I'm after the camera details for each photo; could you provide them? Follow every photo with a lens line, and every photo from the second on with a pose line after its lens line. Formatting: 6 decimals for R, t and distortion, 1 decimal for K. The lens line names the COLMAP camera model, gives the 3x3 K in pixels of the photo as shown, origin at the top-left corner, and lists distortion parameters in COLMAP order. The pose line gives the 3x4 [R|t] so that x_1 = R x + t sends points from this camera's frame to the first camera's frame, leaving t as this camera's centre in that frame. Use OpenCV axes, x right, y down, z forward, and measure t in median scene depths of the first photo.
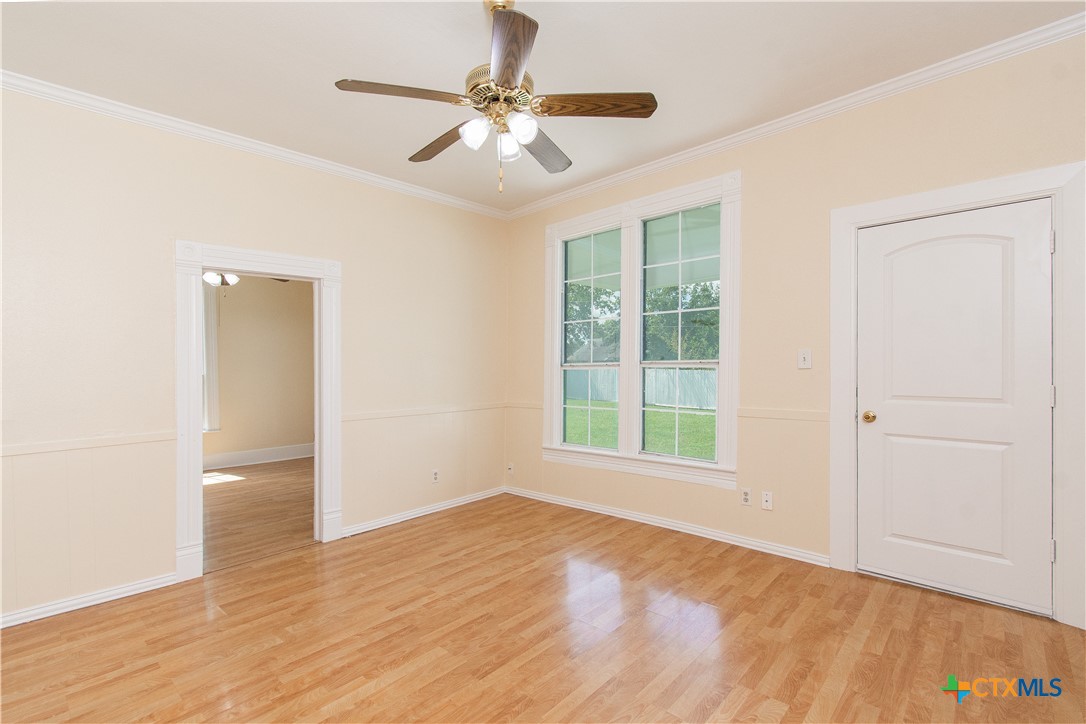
lens RADIAL K [[493.7, 0, 542.5], [0, 493.7, 369.3], [0, 0, 1]] dist [0.000452, 0.000012]
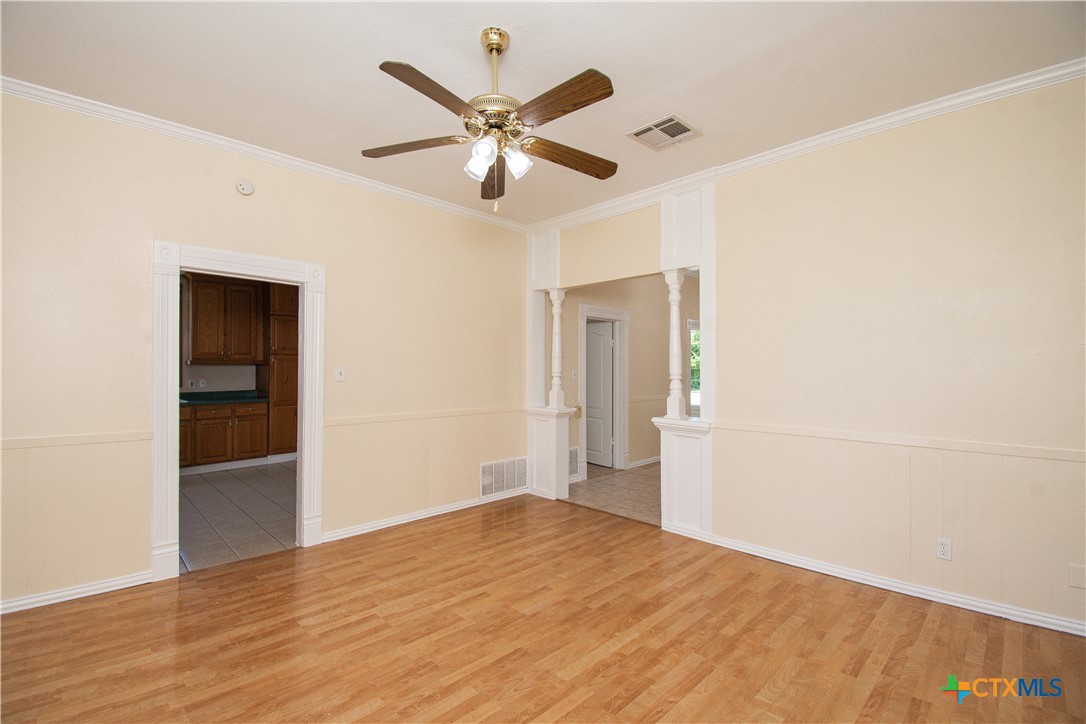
lens RADIAL K [[486.0, 0, 543.0], [0, 486.0, 362.0], [0, 0, 1]] dist [0.021224, -0.023416]
pose [[-0.999078, 0.014990, 0.040236, -0.187566], [0.013837, 0.999490, -0.028777, -0.002197], [-0.040647, -0.028194, -0.998776, 1.715975]]
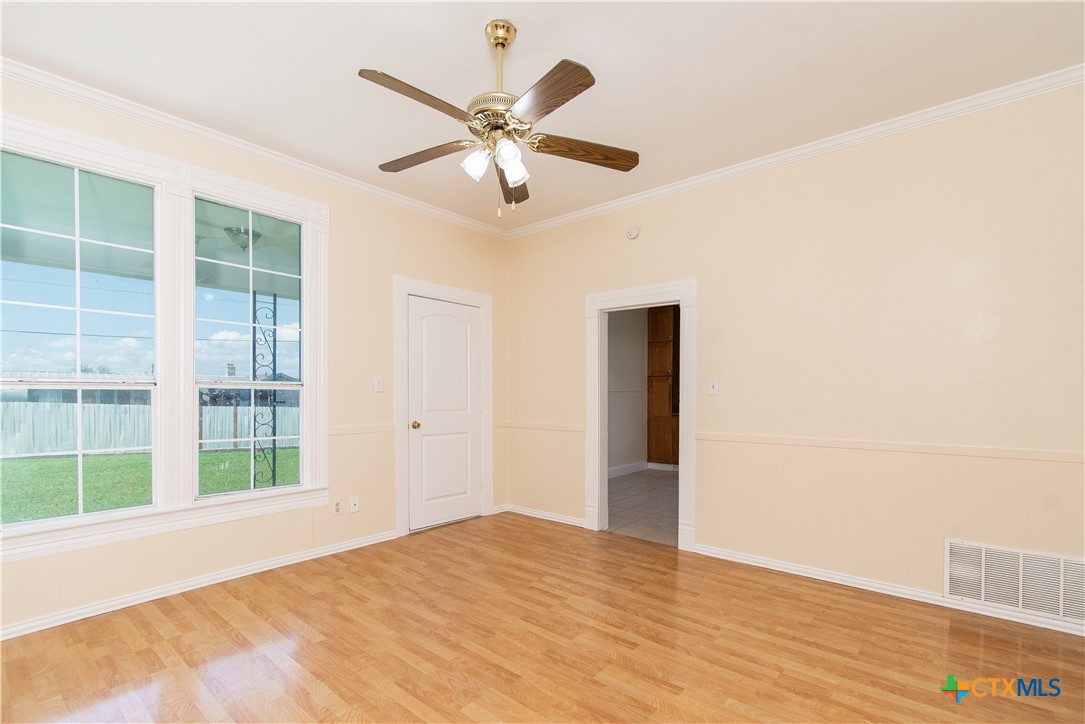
lens RADIAL K [[494.5, 0, 535.9], [0, 494.5, 402.5], [0, 0, 1]] dist [0.009780, -0.000282]
pose [[-0.039743, -0.009580, 0.999164, -0.957718], [-0.002166, 0.999953, 0.009501, 0.016476], [-0.999208, -0.001786, -0.039762, 0.807136]]
